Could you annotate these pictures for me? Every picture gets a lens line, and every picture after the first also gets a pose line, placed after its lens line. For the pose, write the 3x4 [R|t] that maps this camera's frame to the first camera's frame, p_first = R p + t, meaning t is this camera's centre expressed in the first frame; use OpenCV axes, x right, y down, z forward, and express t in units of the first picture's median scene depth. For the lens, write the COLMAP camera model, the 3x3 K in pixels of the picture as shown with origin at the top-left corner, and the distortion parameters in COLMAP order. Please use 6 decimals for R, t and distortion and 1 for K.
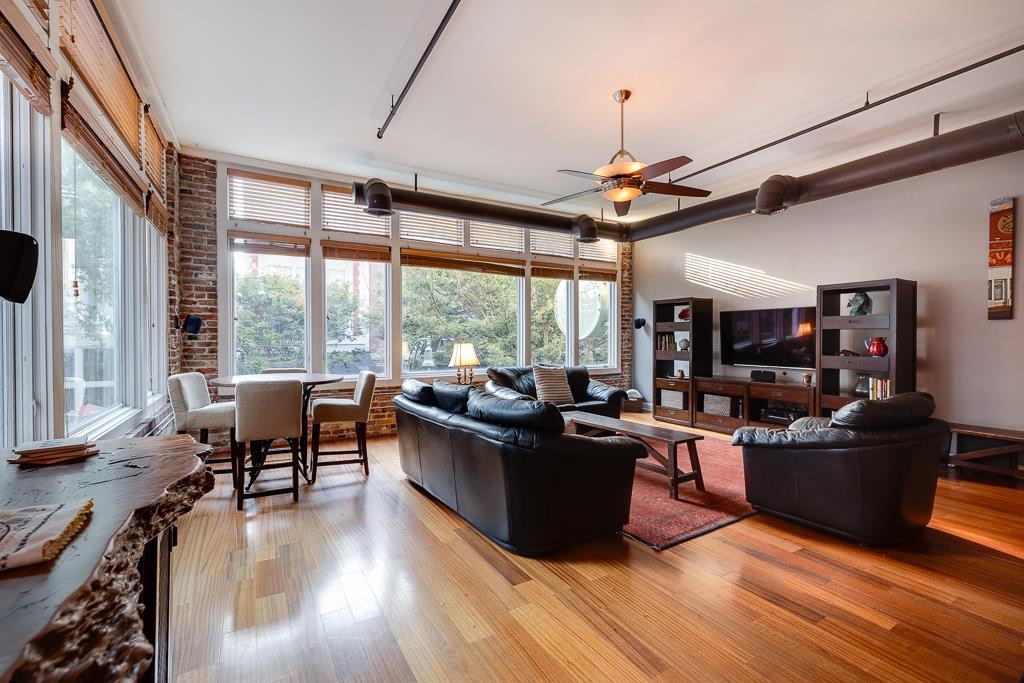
lens RADIAL K [[441.1, 0, 507.8], [0, 441.1, 341.2], [0, 0, 1]] dist [-0.000835, -0.000164]
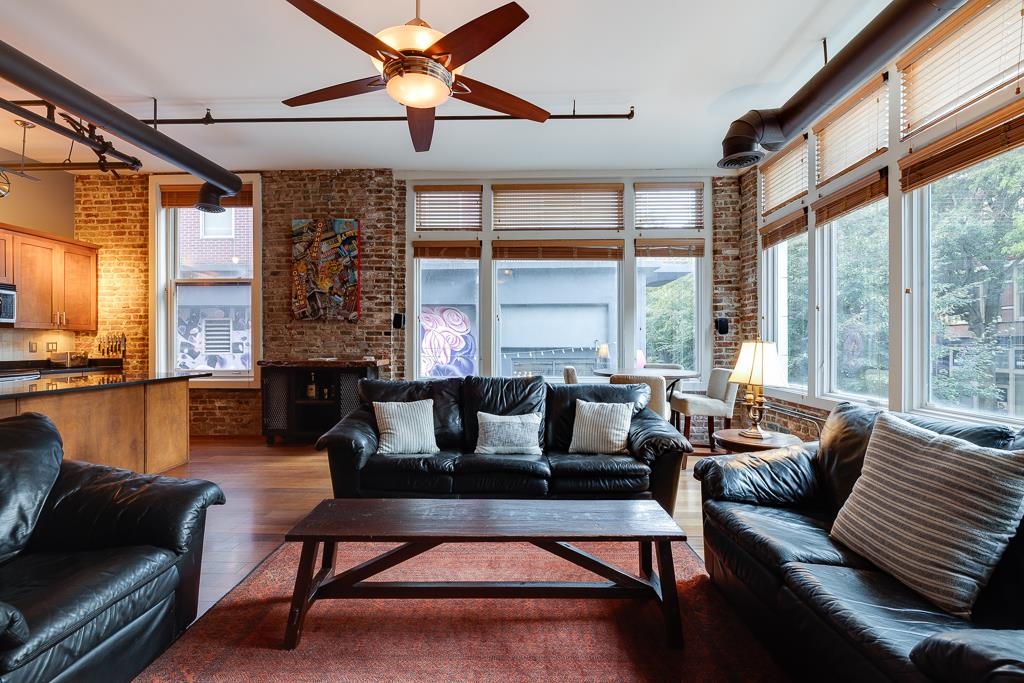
lens RADIAL K [[477.0, 0, 514.4], [0, 477.0, 341.7], [0, 0, 1]] dist [-0.005031, 0.000677]
pose [[-0.525480, -0.006178, -0.850784, 0.610495], [-0.008841, 0.999959, -0.001801, 0.009716], [0.850760, 0.006575, -0.525513, 1.172172]]
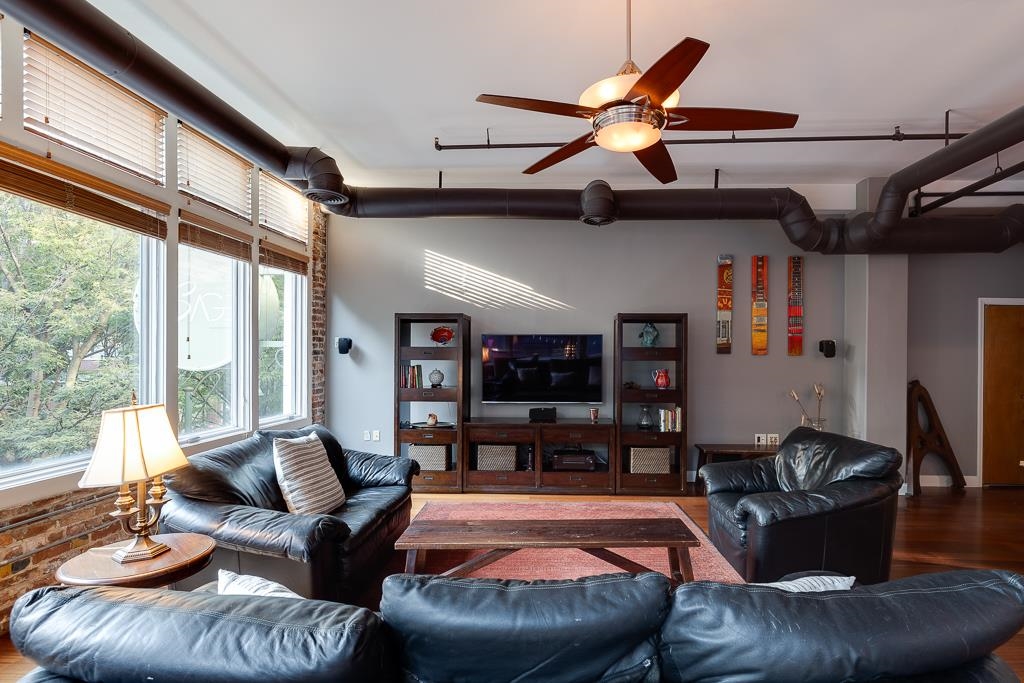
lens RADIAL K [[505.8, 0, 549.1], [0, 505.8, 354.1], [0, 0, 1]] dist [-0.008022, 0.003725]
pose [[0.532848, 0.004443, 0.846199, -0.284327], [0.003121, 0.999969, -0.007216, -0.036100], [-0.846205, 0.006486, 0.532818, 0.595068]]
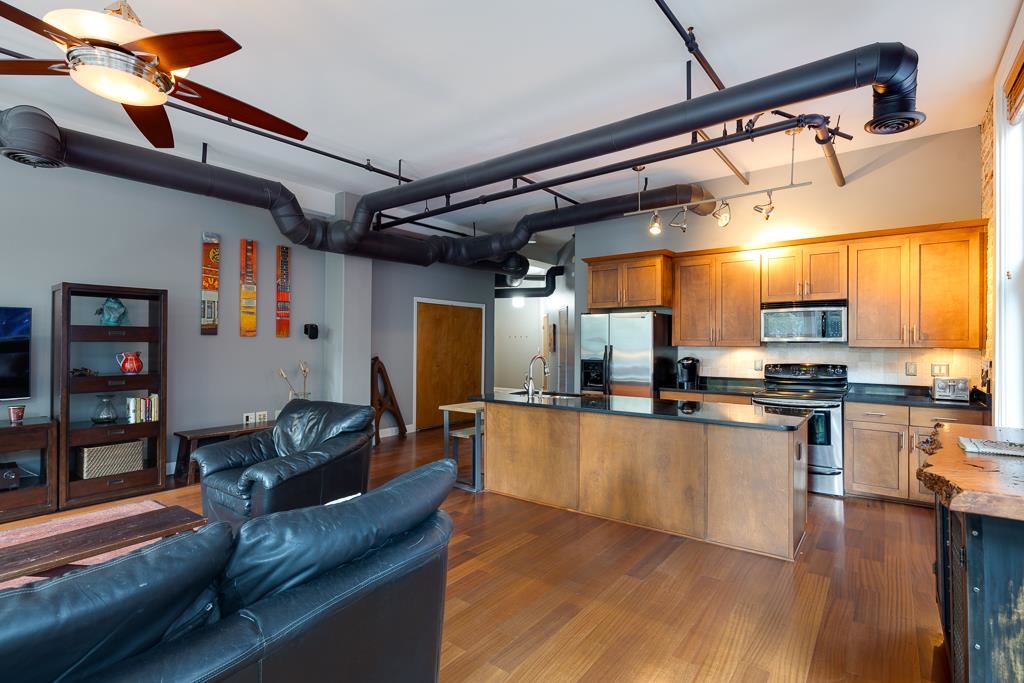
lens RADIAL K [[477.0, 0, 529.9], [0, 477.0, 339.8], [0, 0, 1]] dist [-0.005031, 0.000677]
pose [[-0.383134, 0.001374, 0.923692, -0.345401], [0.003676, 0.999993, 0.000037, -0.030077], [-0.923686, 0.003410, -0.383136, 0.622330]]
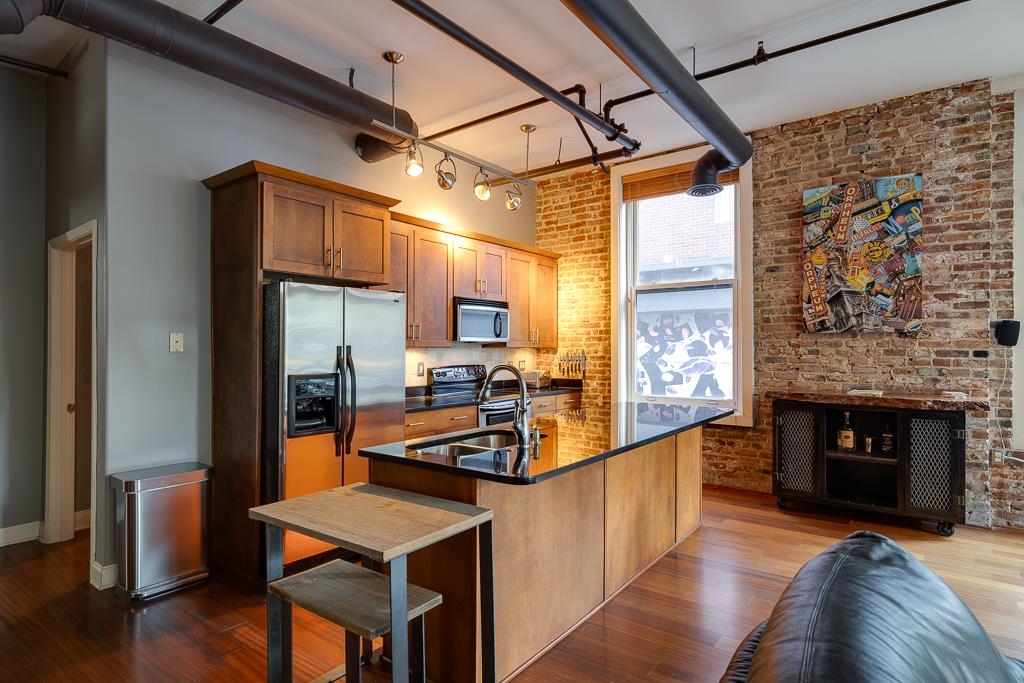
lens RADIAL K [[555.4, 0, 497.9], [0, 555.4, 348.9], [0, 0, 1]] dist [-0.001743, 0.000453]
pose [[-0.928947, -0.005604, -0.370169, 0.753211], [-0.008814, 0.999937, 0.006980, -0.018123], [0.370107, 0.009747, -0.928938, 0.762254]]
